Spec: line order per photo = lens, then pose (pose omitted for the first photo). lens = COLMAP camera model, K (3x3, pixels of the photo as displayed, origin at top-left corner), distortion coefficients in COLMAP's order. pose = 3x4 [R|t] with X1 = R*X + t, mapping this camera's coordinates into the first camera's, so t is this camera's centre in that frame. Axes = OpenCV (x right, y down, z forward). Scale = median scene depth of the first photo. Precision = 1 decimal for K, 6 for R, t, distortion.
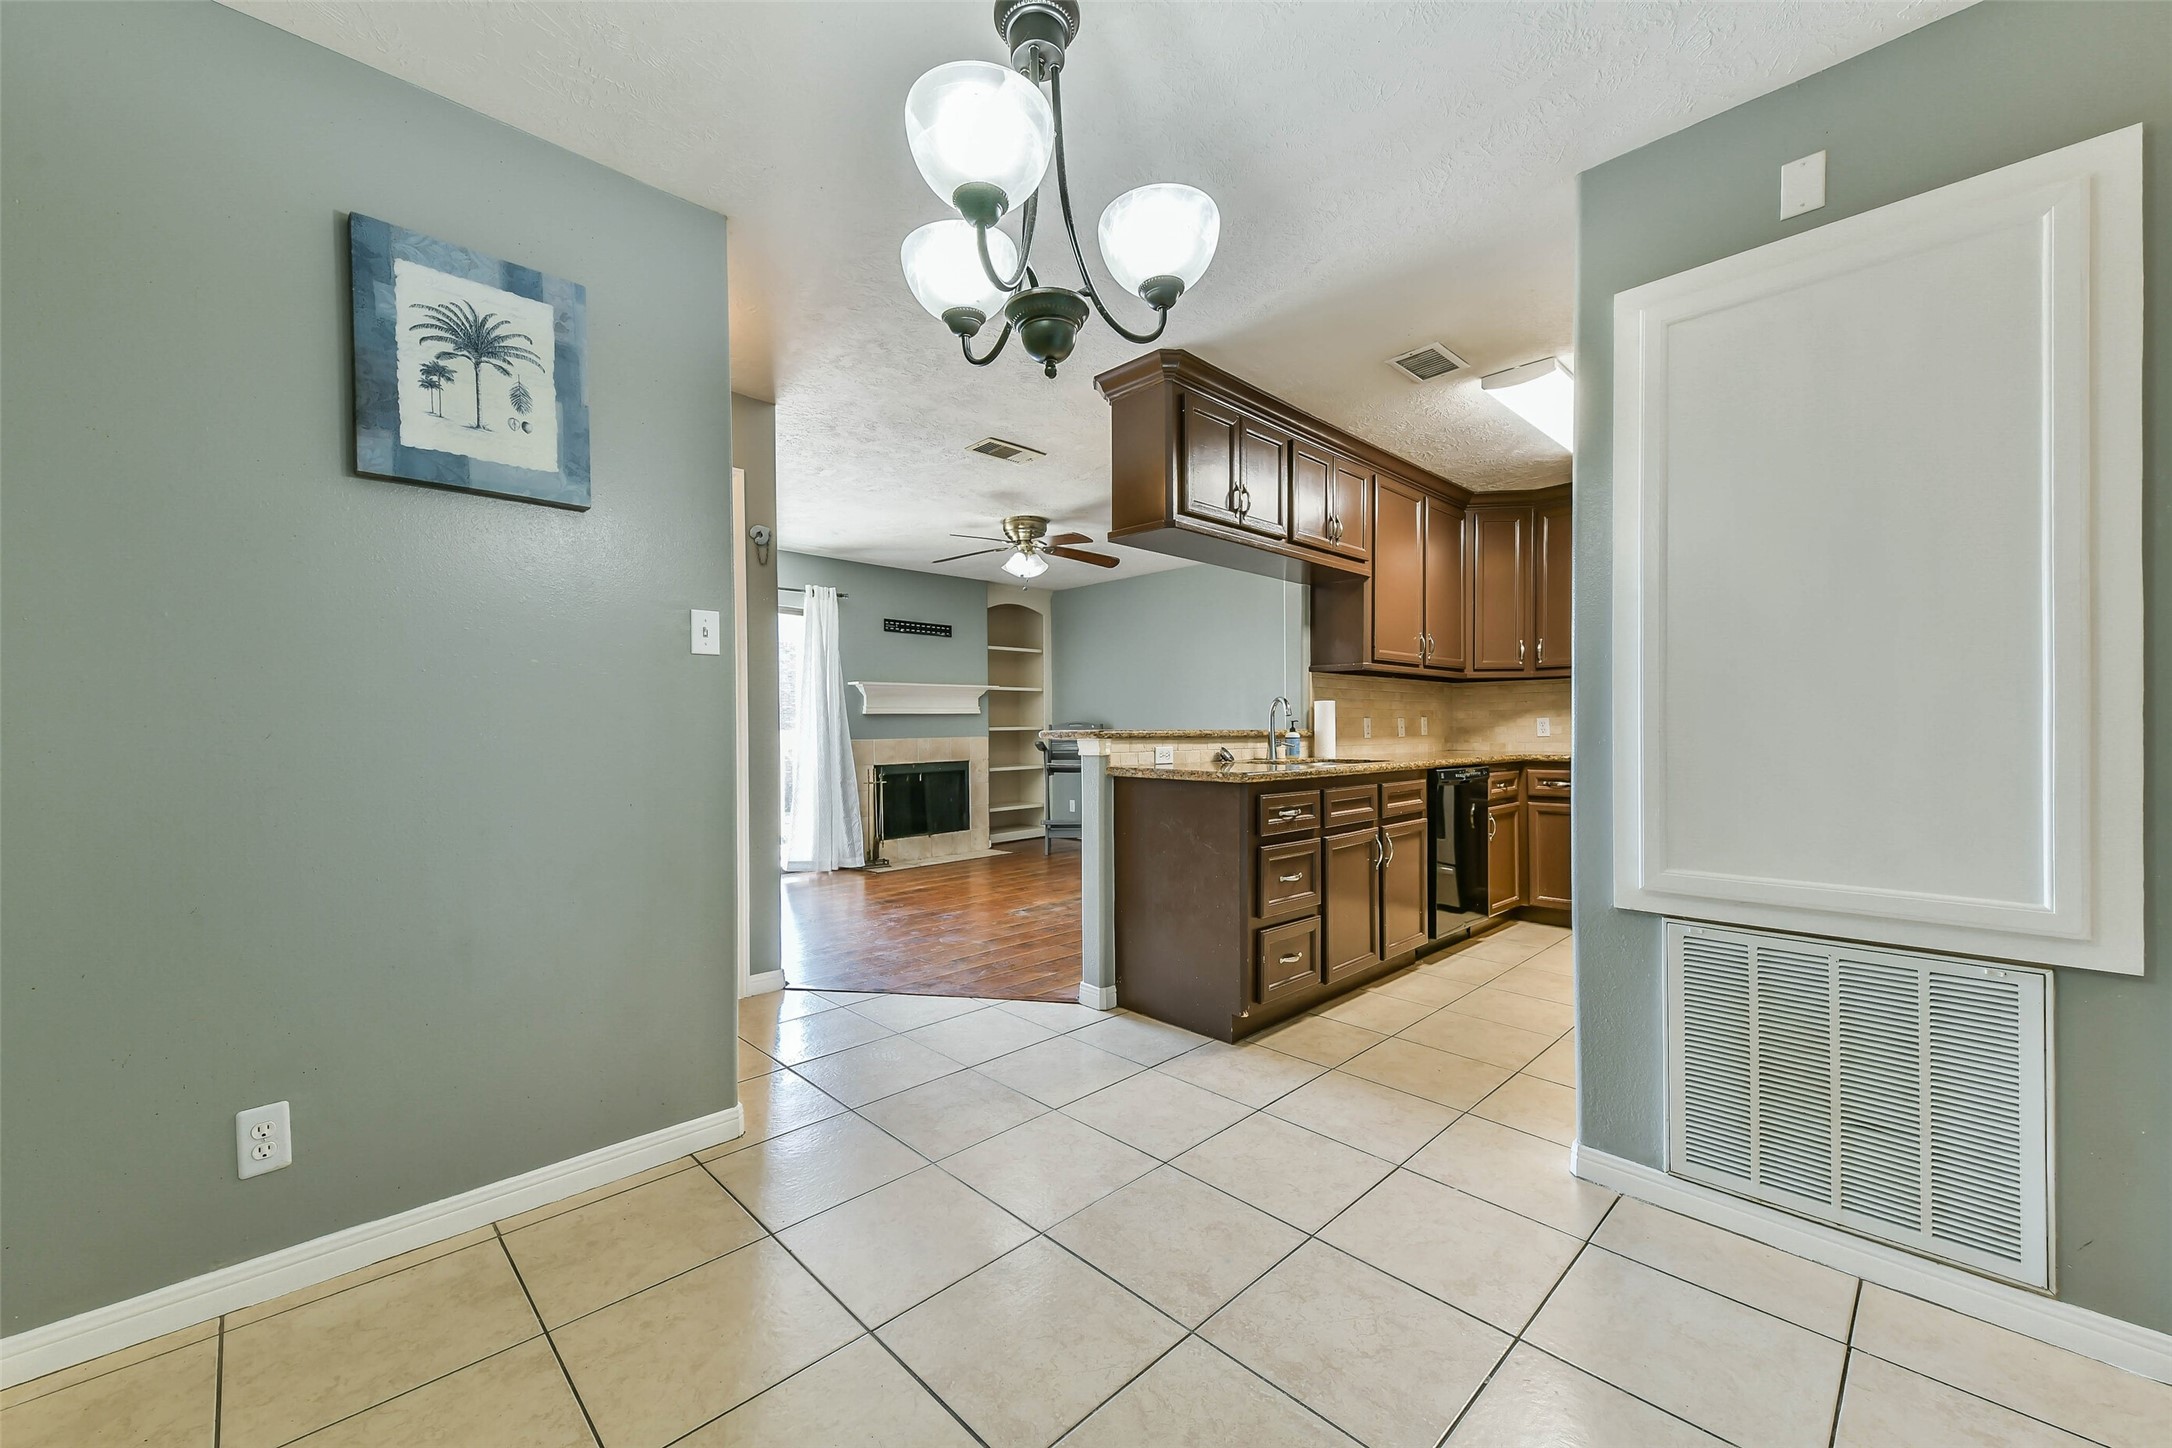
lens RADIAL K [[848.0, 0, 1089.7], [0, 848.0, 730.1], [0, 0, 1]] dist [0.018244, -0.007213]
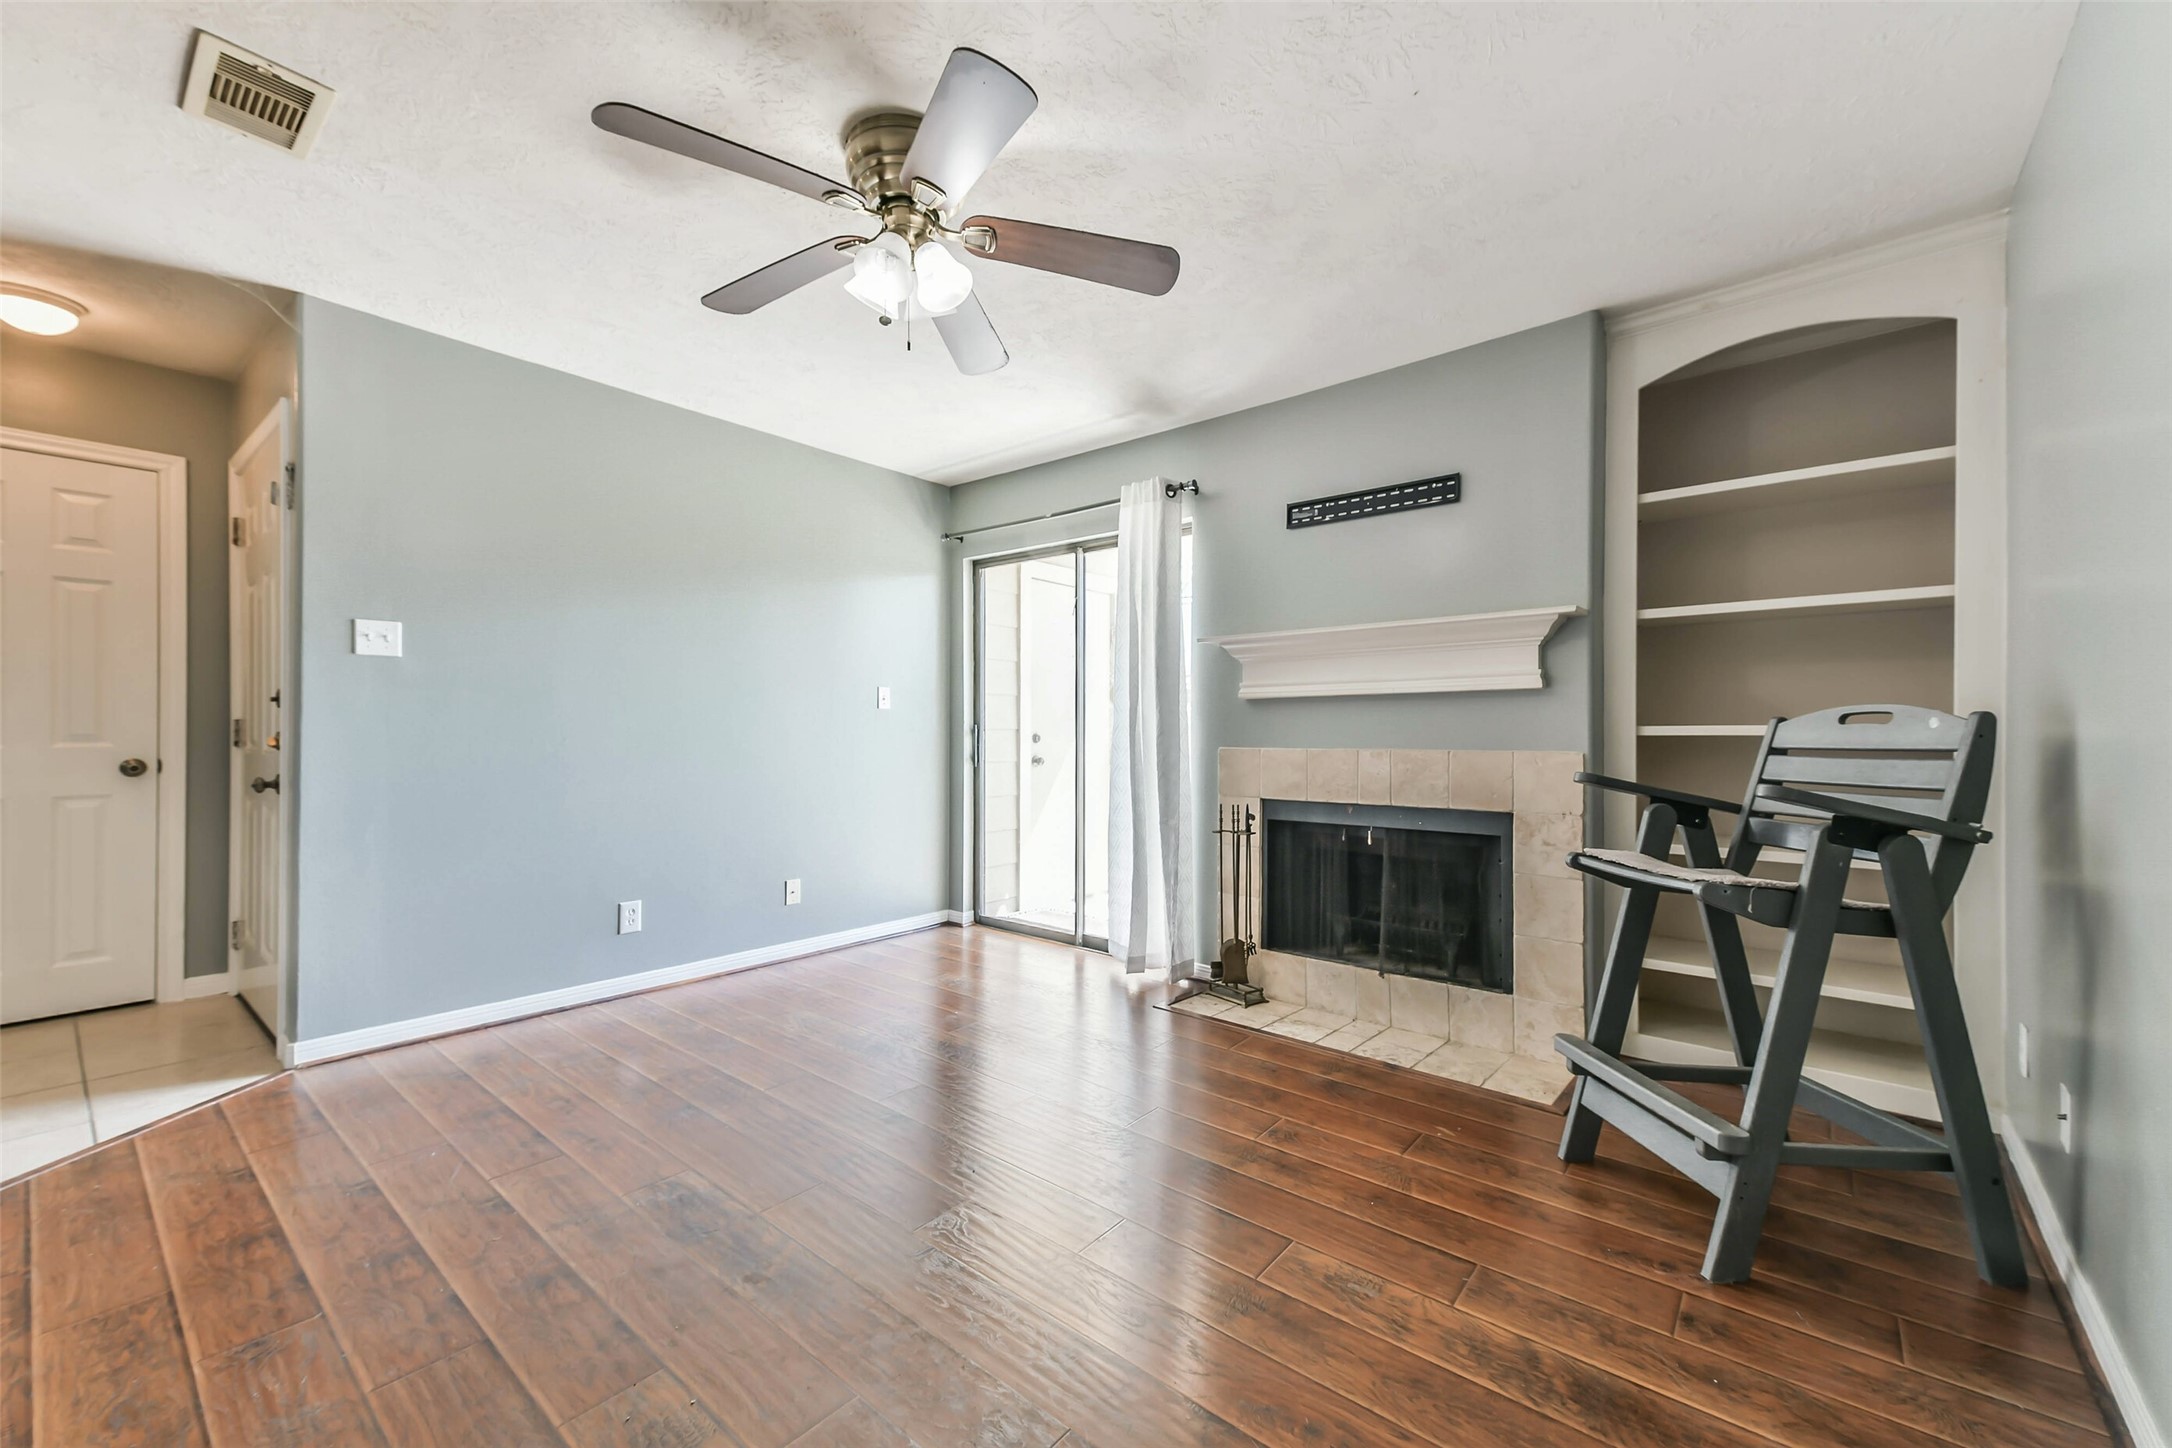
lens RADIAL K [[858.1, 0, 1090.8], [0, 858.1, 727.7], [0, 0, 1]] dist [0.016934, -0.000125]
pose [[0.098715, 0.004780, -0.995104, 0.320926], [-0.005112, 0.999978, 0.004297, -0.003934], [0.995103, 0.004663, 0.098737, 1.103399]]
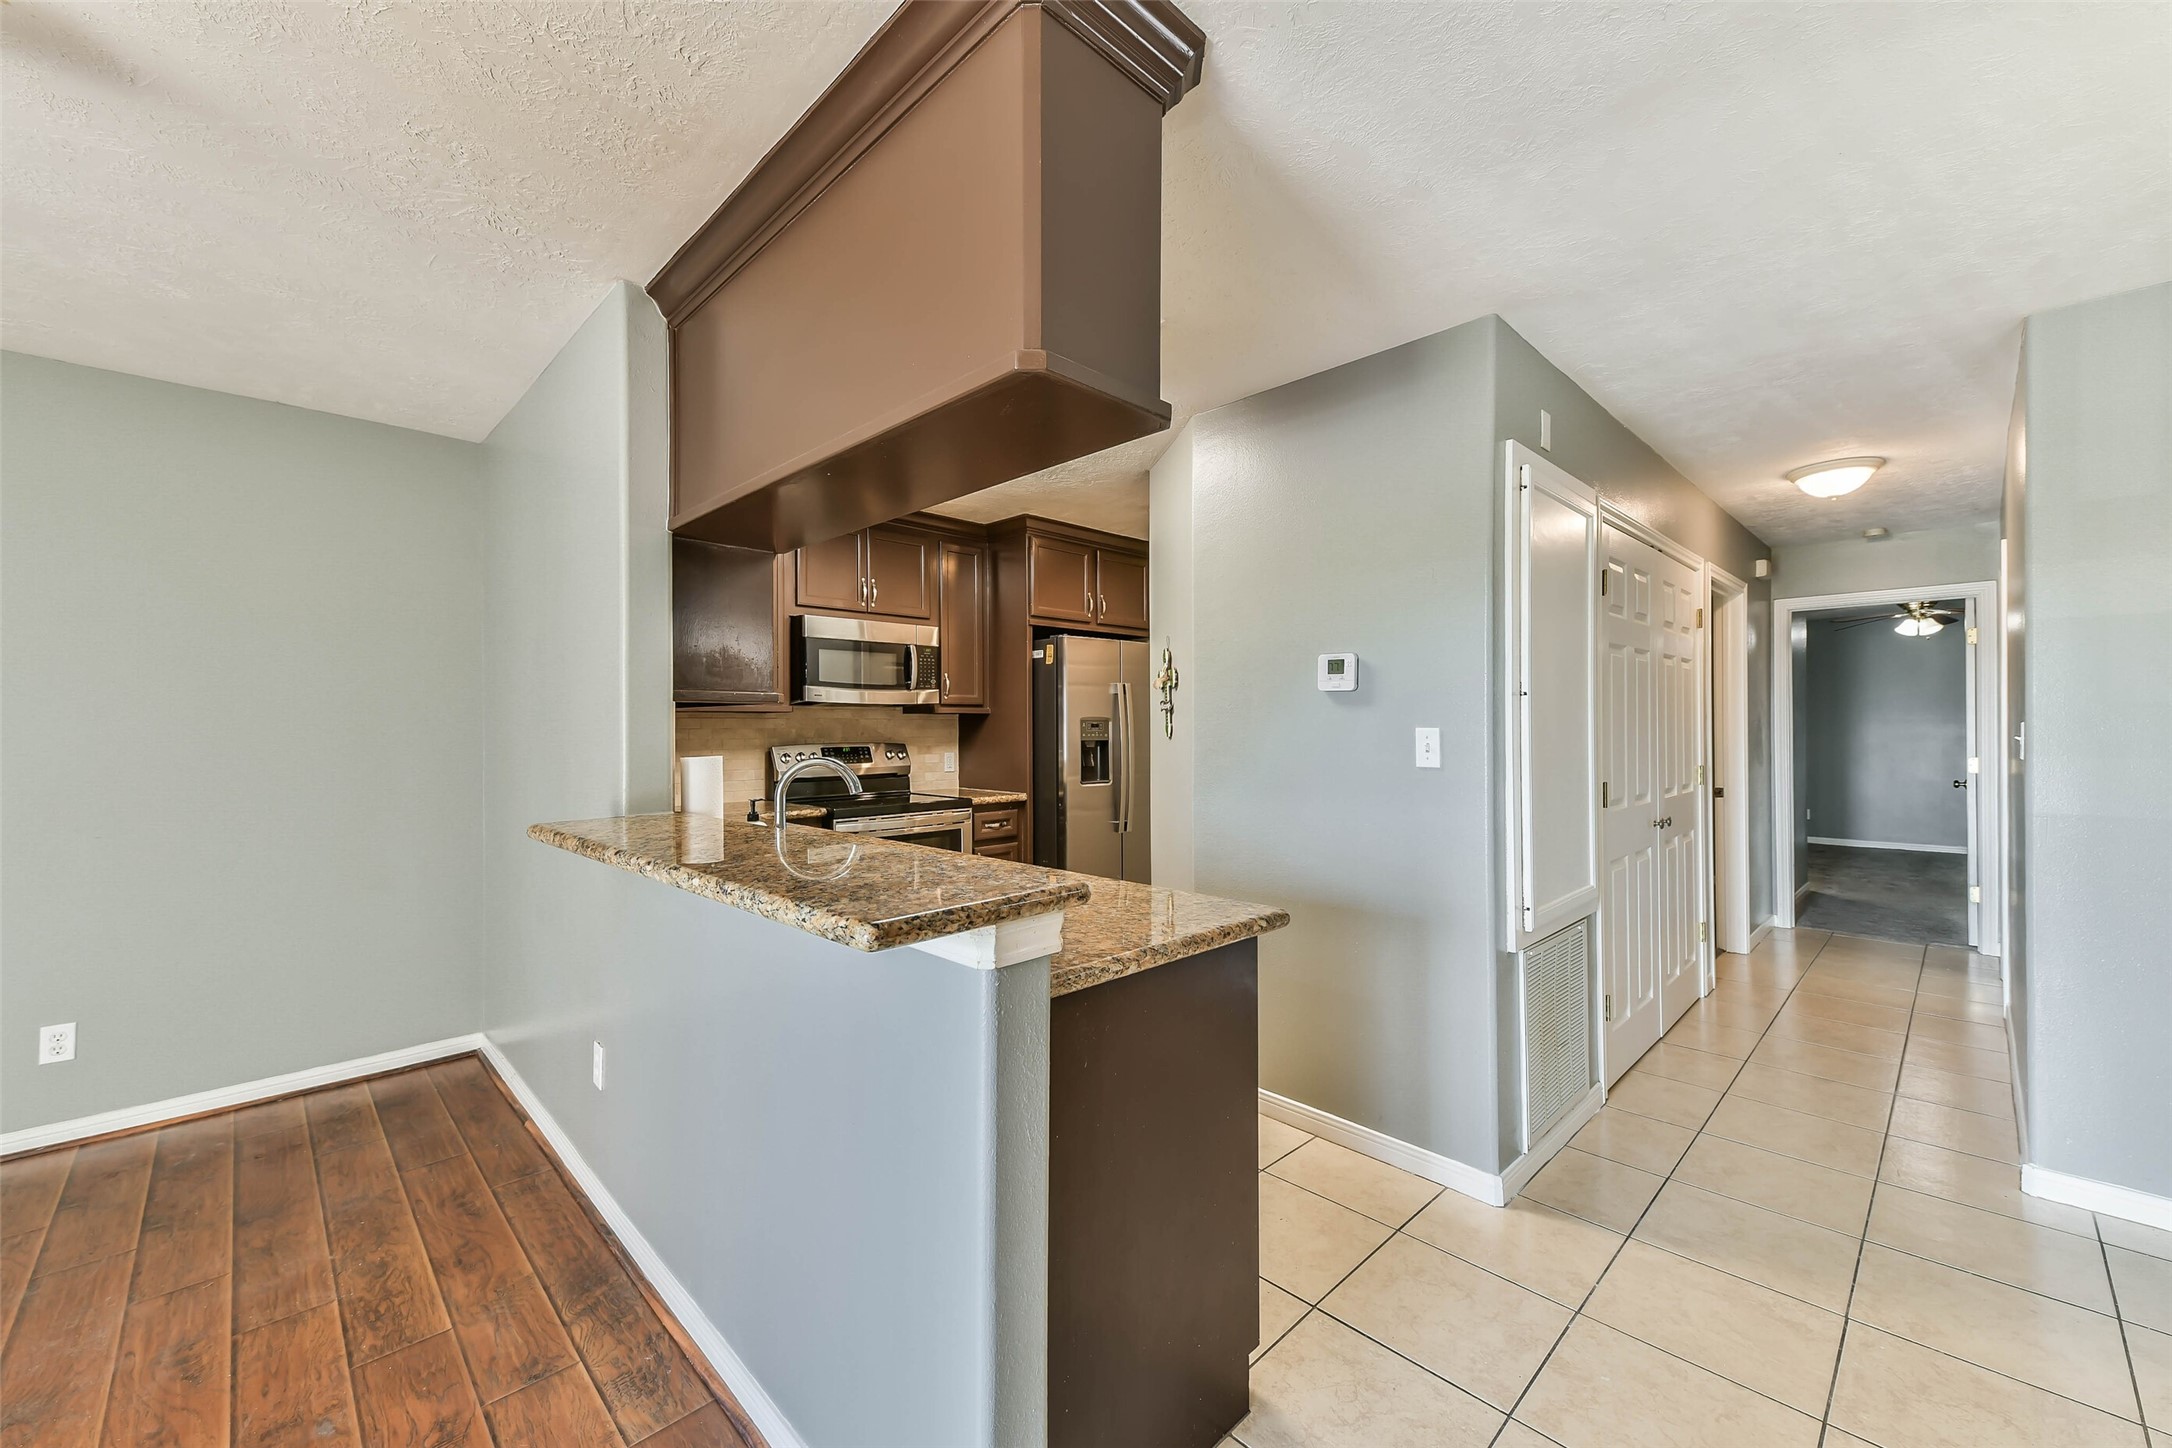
lens RADIAL K [[840.7, 0, 1086.0], [0, 840.7, 724.0], [0, 0, 1]] dist [0.042135, -0.012258]
pose [[-0.000960, 0.005266, 0.999986, -0.220700], [0.007087, 0.999961, -0.005259, -0.042034], [-0.999974, 0.007082, -0.000997, 0.617147]]
